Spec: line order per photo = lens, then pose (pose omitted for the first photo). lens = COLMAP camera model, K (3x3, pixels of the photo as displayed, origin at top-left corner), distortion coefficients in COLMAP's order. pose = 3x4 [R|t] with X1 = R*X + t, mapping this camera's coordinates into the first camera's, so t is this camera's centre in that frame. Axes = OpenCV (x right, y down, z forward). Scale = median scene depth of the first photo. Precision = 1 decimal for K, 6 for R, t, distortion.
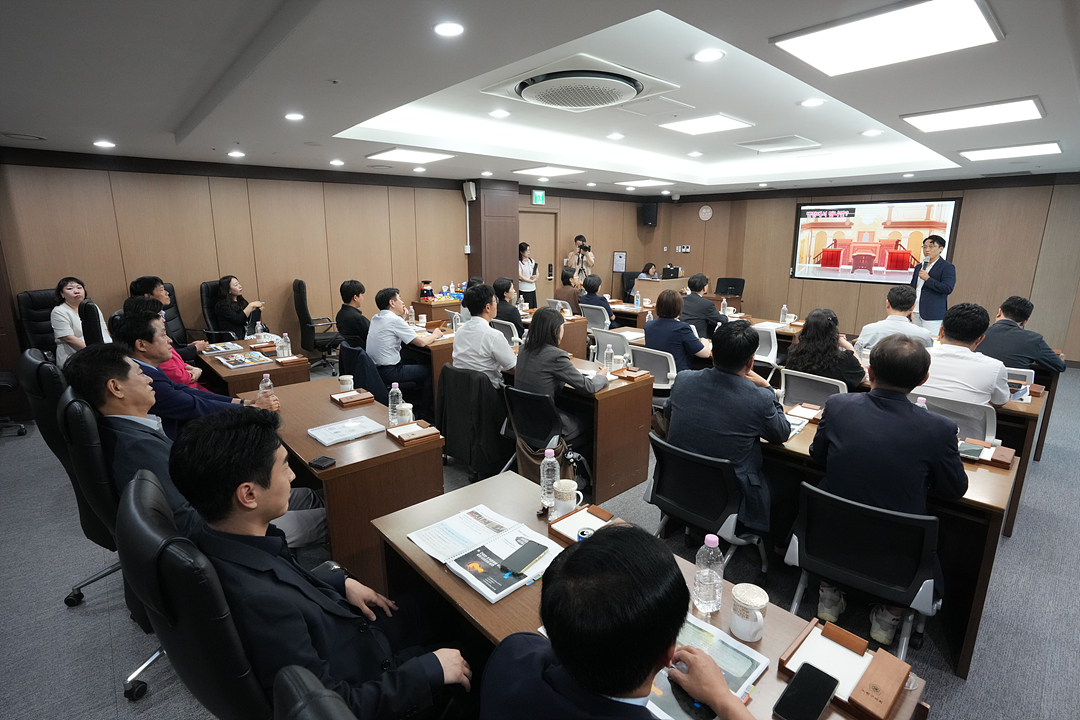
lens RADIAL K [[523.9, 0, 534.0], [0, 523.9, 356.0], [0, 0, 1]] dist [-0.060690, 0.022876]
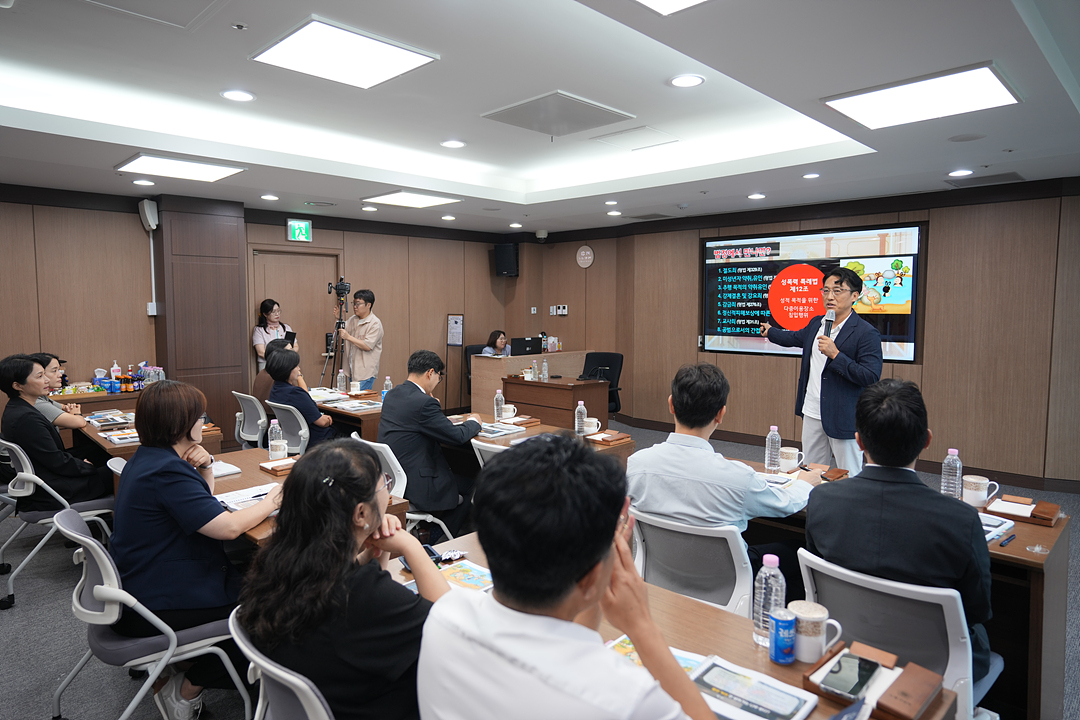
lens RADIAL K [[664.2, 0, 540.6], [0, 664.2, 349.0], [0, 0, 1]] dist [-0.028805, 0.001119]
pose [[0.998115, -0.004221, 0.061220, 0.262513], [0.013671, 0.987855, -0.154774, -0.030439], [-0.059823, 0.155320, 0.986051, 0.207684]]
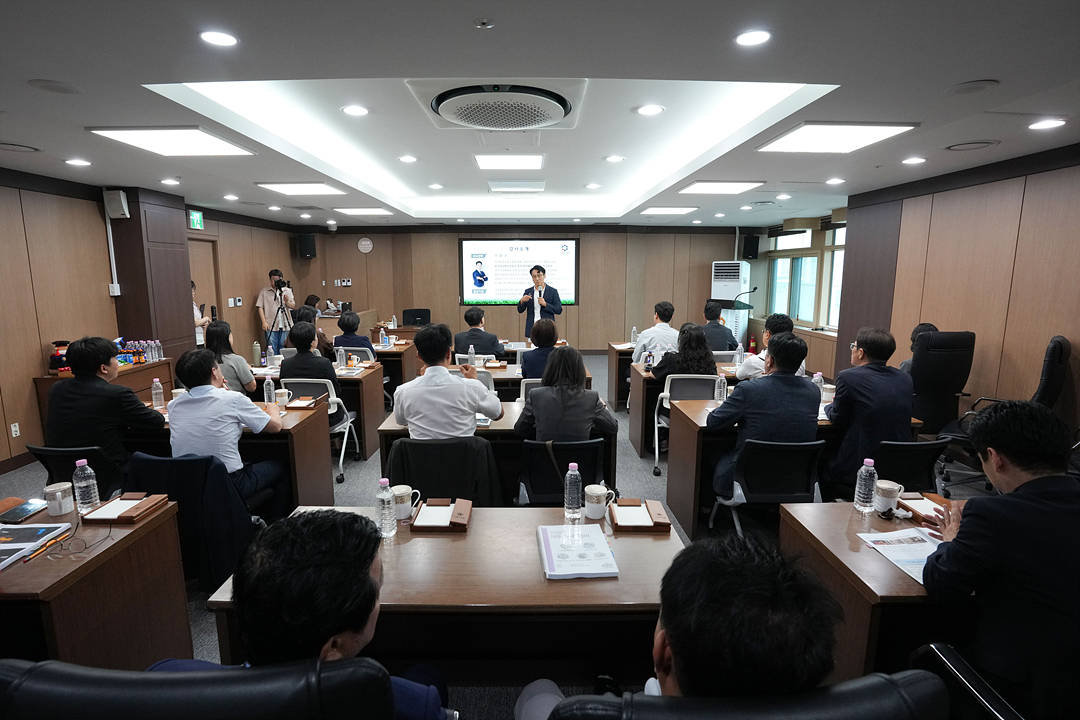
lens RADIAL K [[523.9, 0, 534.0], [0, 523.9, 356.0], [0, 0, 1]] dist [-0.060690, 0.022876]
pose [[0.656822, -0.121623, 0.744173, -0.253824], [0.167749, 0.985743, 0.013045, -0.035327], [-0.735150, 0.116266, 0.667860, 0.163407]]
